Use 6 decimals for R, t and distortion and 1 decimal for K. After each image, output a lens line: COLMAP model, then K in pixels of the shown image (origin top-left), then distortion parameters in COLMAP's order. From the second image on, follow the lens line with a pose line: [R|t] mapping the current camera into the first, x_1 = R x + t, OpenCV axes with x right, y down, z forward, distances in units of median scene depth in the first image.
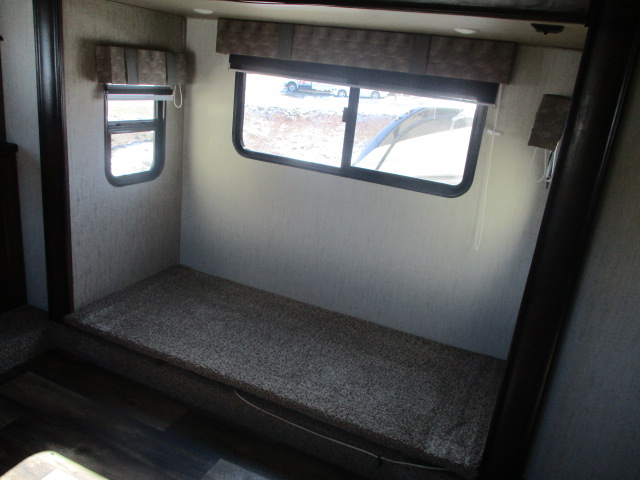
lens RADIAL K [[529.3, 0, 323.6], [0, 529.3, 237.2], [0, 0, 1]] dist [-0.039862, 0.020948]
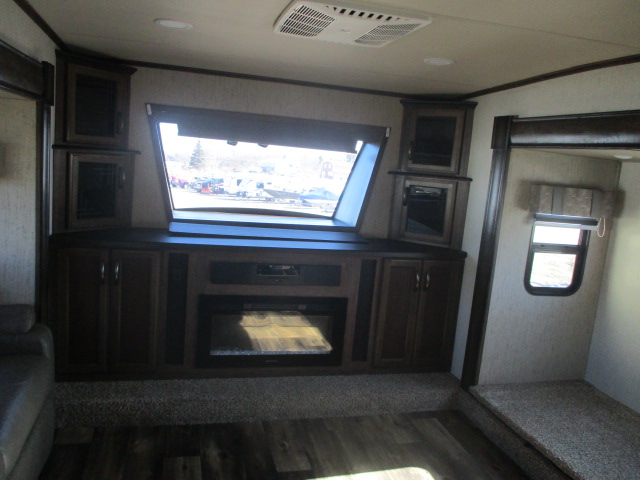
lens RADIAL K [[529.3, 0, 323.6], [0, 529.3, 237.2], [0, 0, 1]] dist [-0.039862, 0.020948]
pose [[0.641187, 0.068850, -0.764290, 0.227081], [-0.256914, 0.957752, -0.129255, 0.059956], [0.723100, 0.279234, 0.631787, -0.161573]]
